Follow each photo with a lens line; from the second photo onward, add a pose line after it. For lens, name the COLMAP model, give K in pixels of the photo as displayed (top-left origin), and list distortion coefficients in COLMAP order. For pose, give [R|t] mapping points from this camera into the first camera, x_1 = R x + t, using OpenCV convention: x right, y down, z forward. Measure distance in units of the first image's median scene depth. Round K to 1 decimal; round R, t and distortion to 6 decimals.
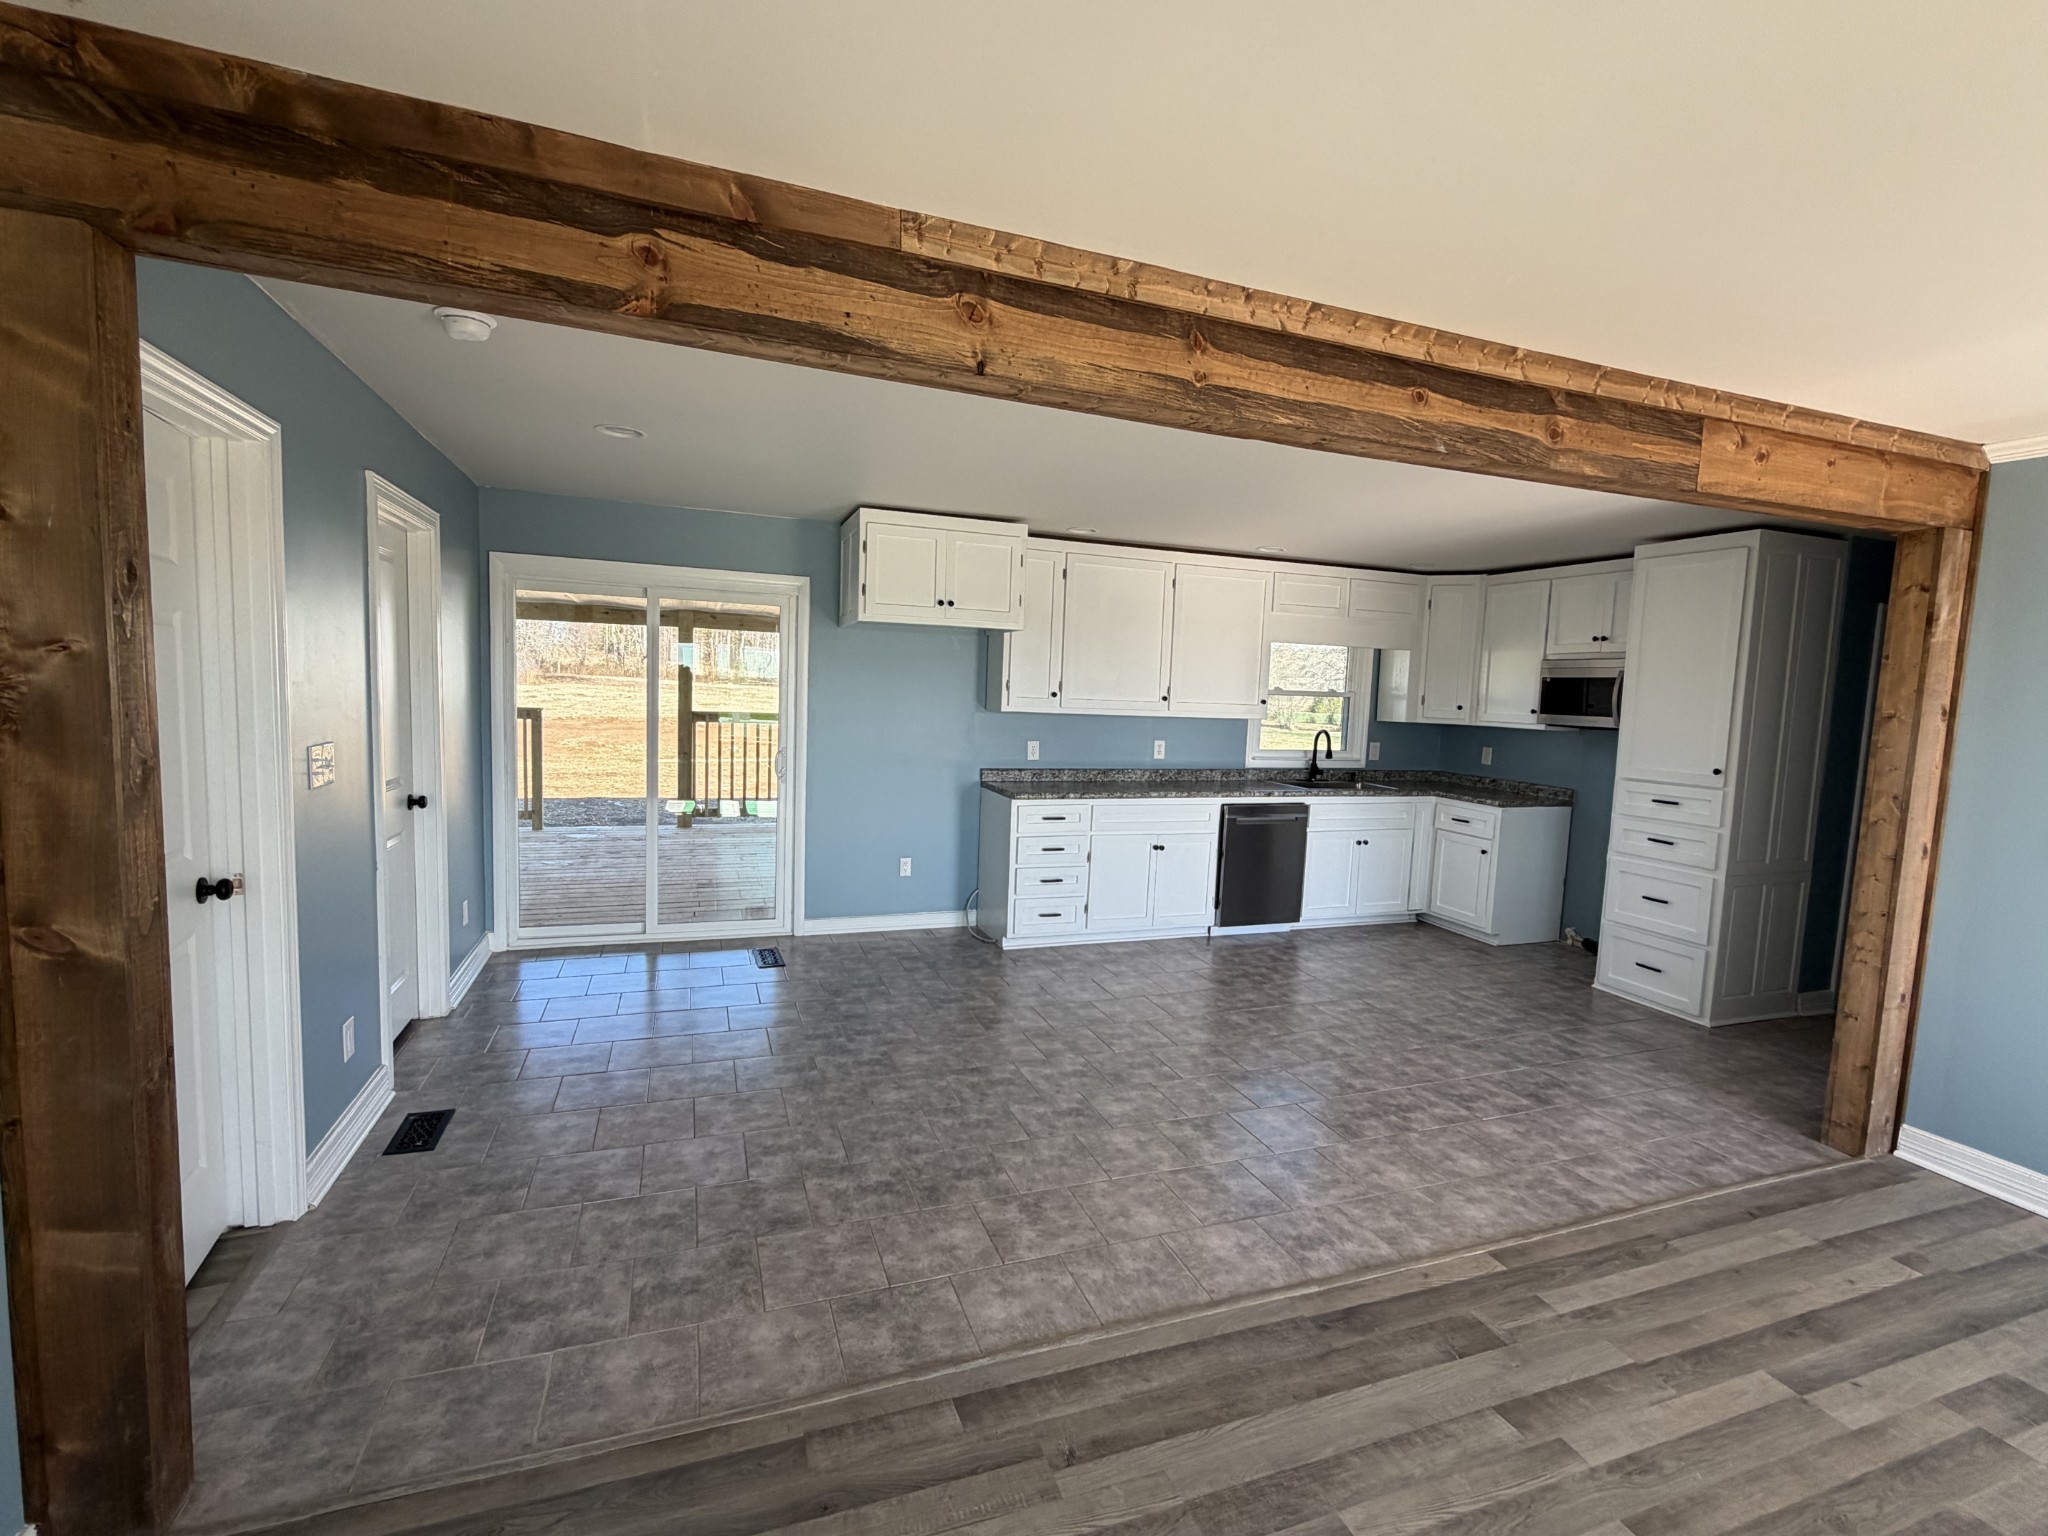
lens RADIAL K [[918.0, 0, 1027.3], [0, 918.0, 773.7], [0, 0, 1]] dist [-0.001052, 0.000138]
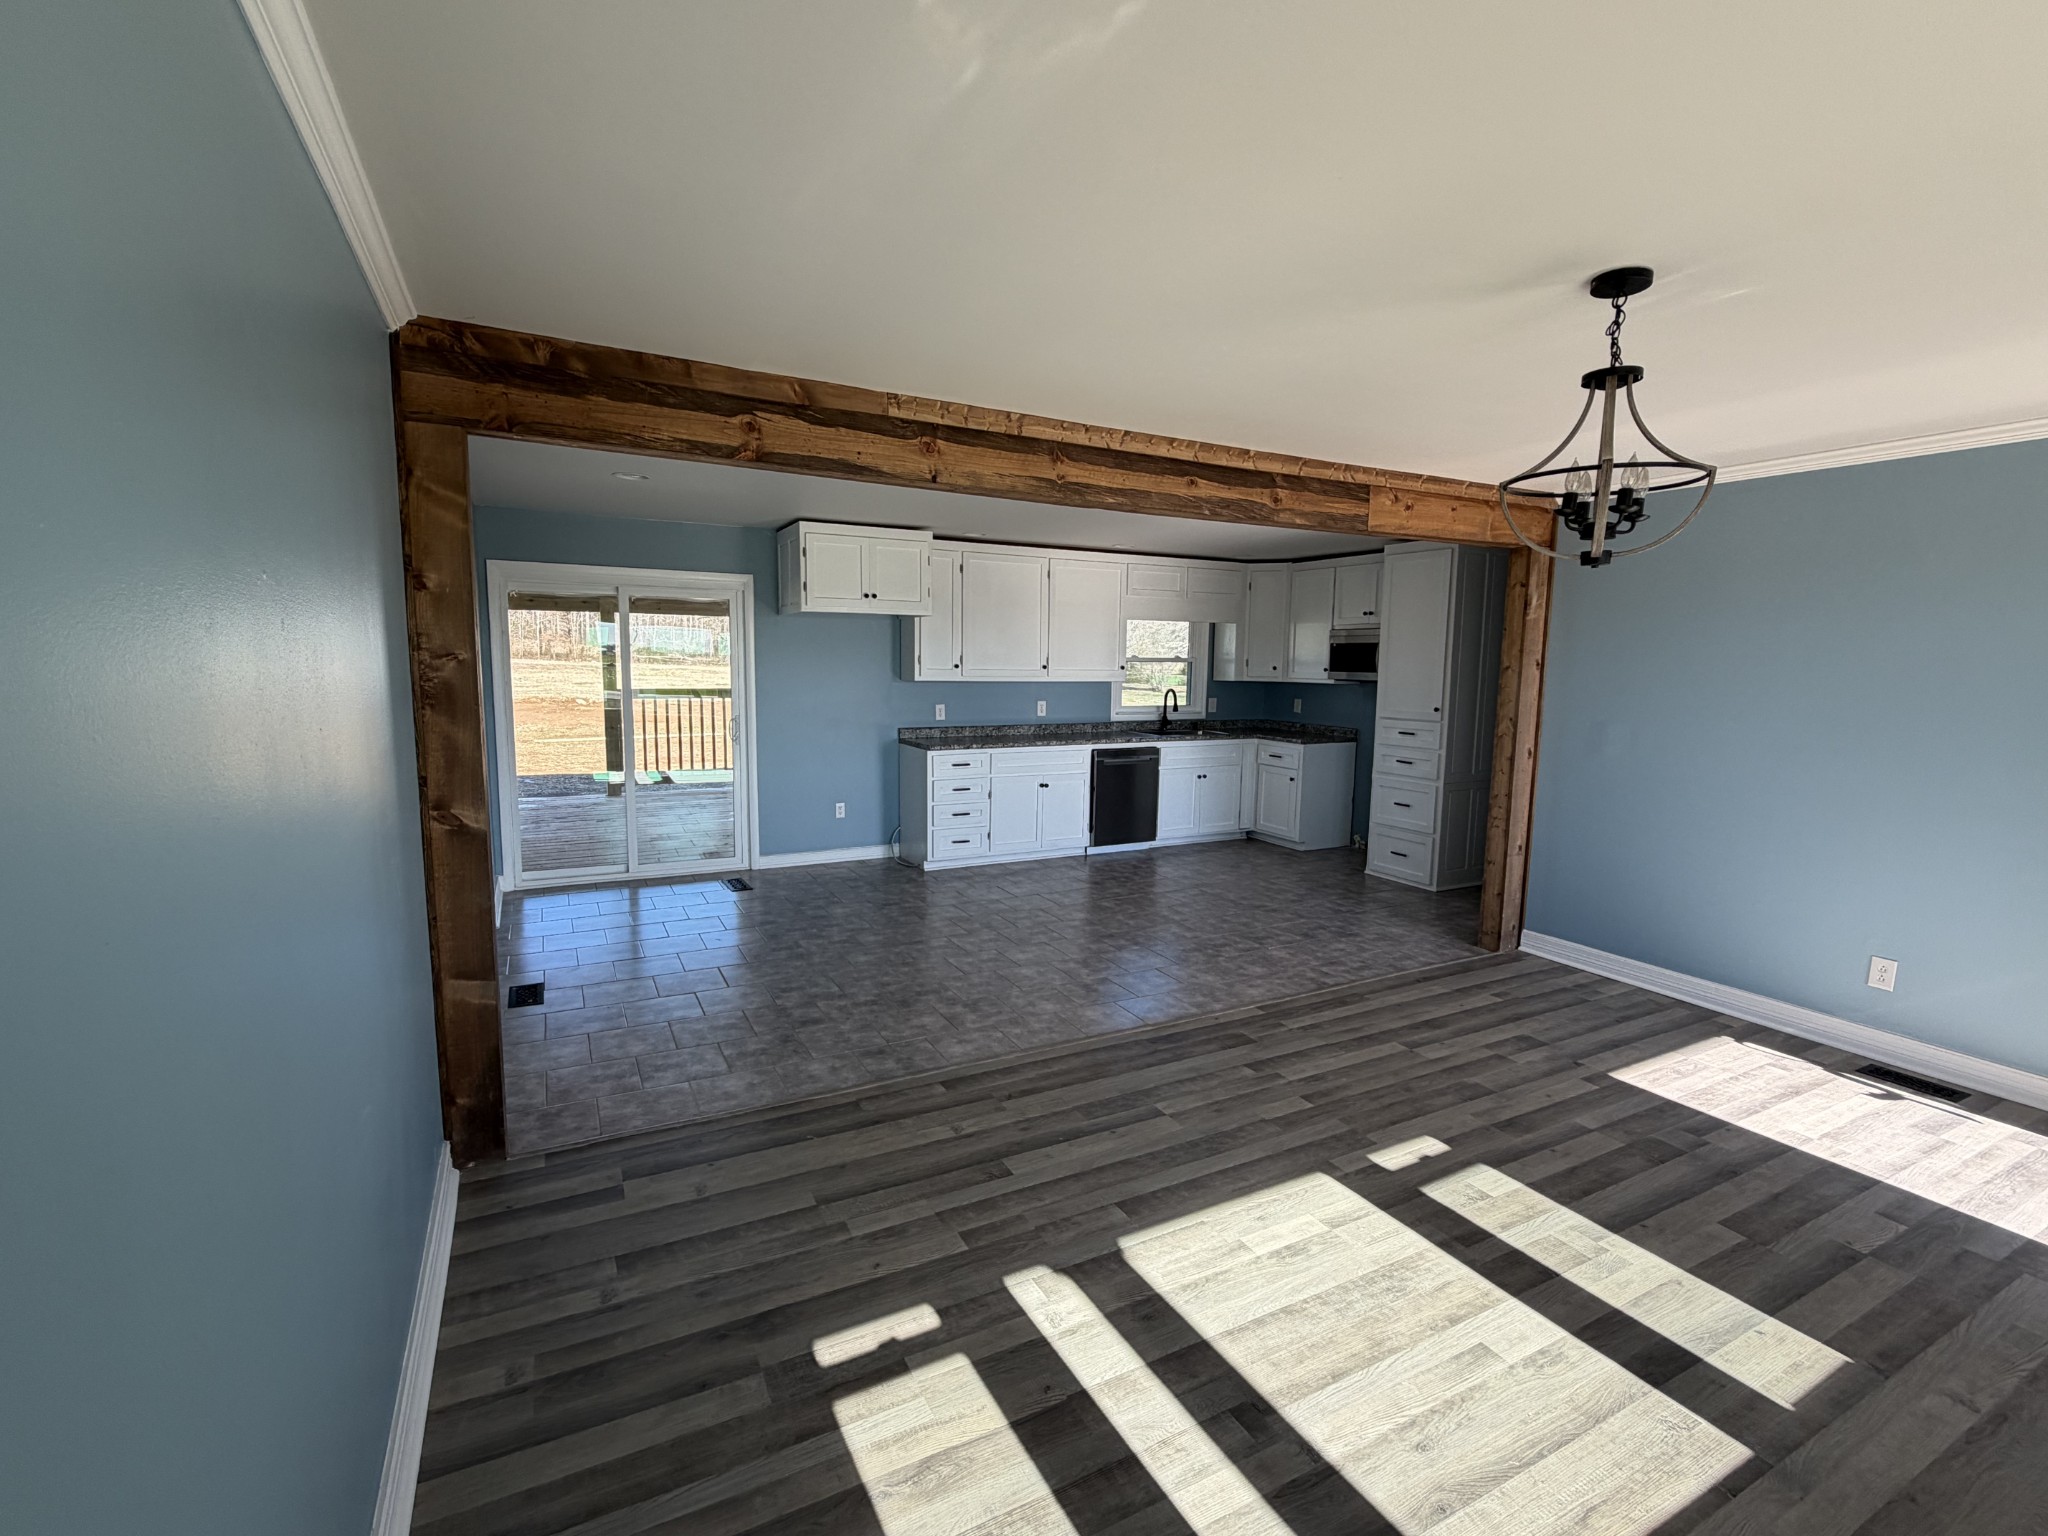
lens RADIAL K [[918.0, 0, 1027.3], [0, 918.0, 773.7], [0, 0, 1]] dist [-0.001052, 0.000138]
pose [[0.991058, -0.040548, 0.127121, -0.079999], [0.036246, 0.998695, 0.035971, 0.036137], [-0.128414, -0.031042, 0.991235, -0.501913]]
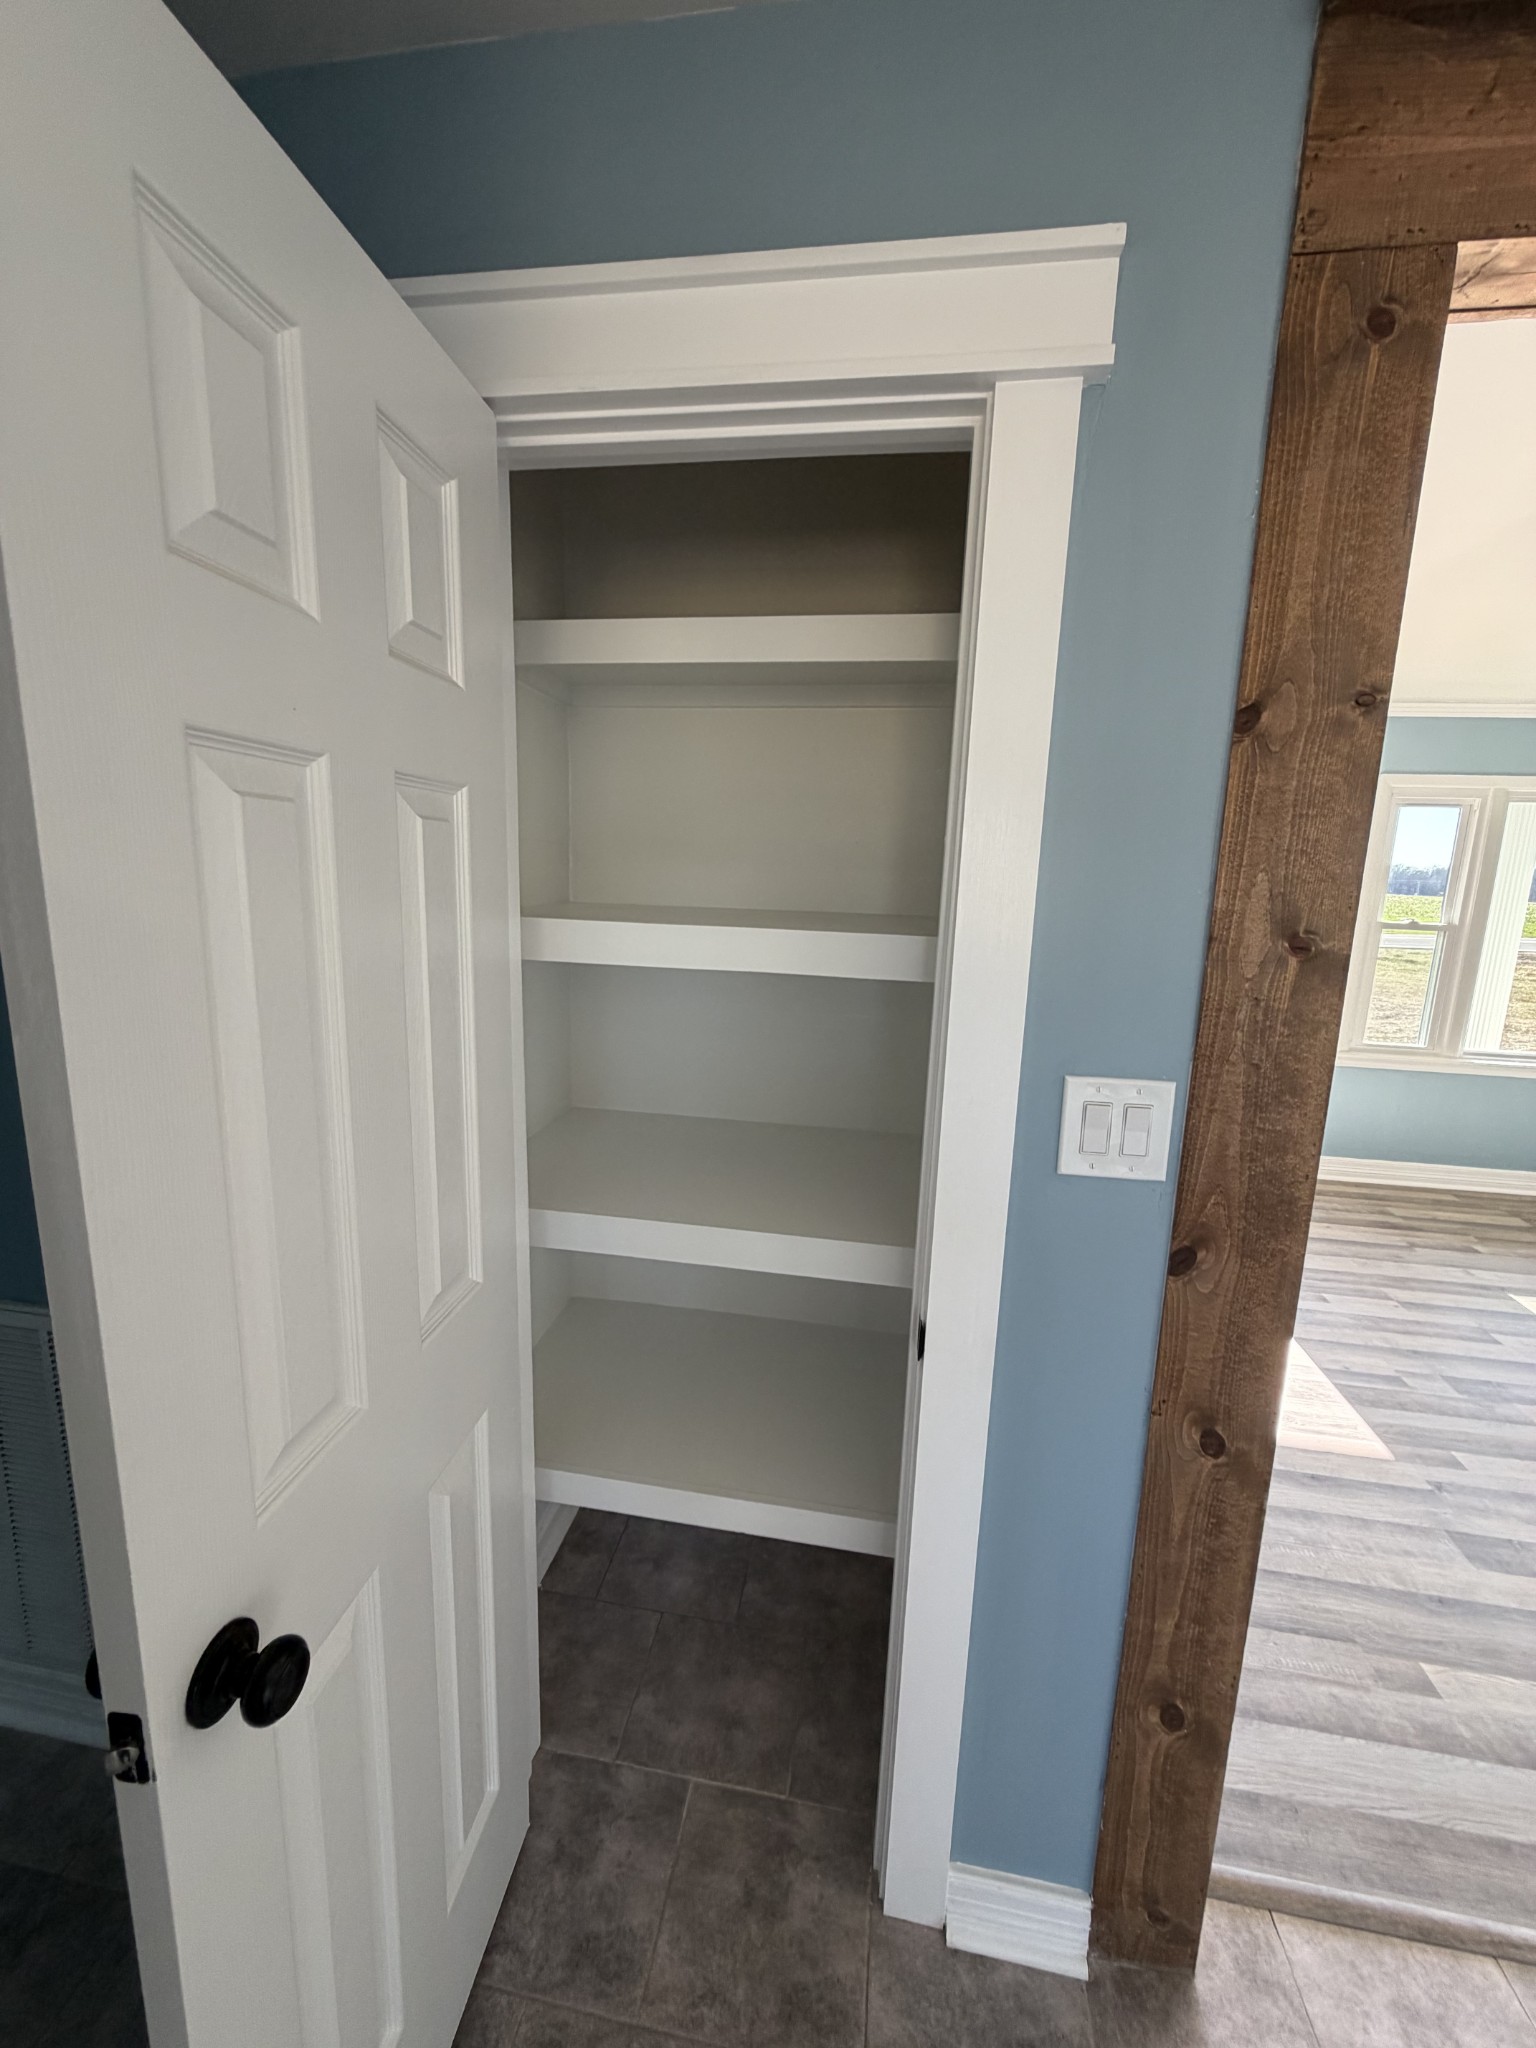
lens RADIAL K [[813.8, 0, 759.3], [0, 813.8, 1021.3], [0, 0, 1]] dist [-0.001627, 0.000364]
pose [[-0.871740, -0.152690, 0.465569, 1.120587], [-0.021819, 0.961358, 0.274436, -0.109963], [-0.489482, 0.229079, -0.841386, 1.559697]]
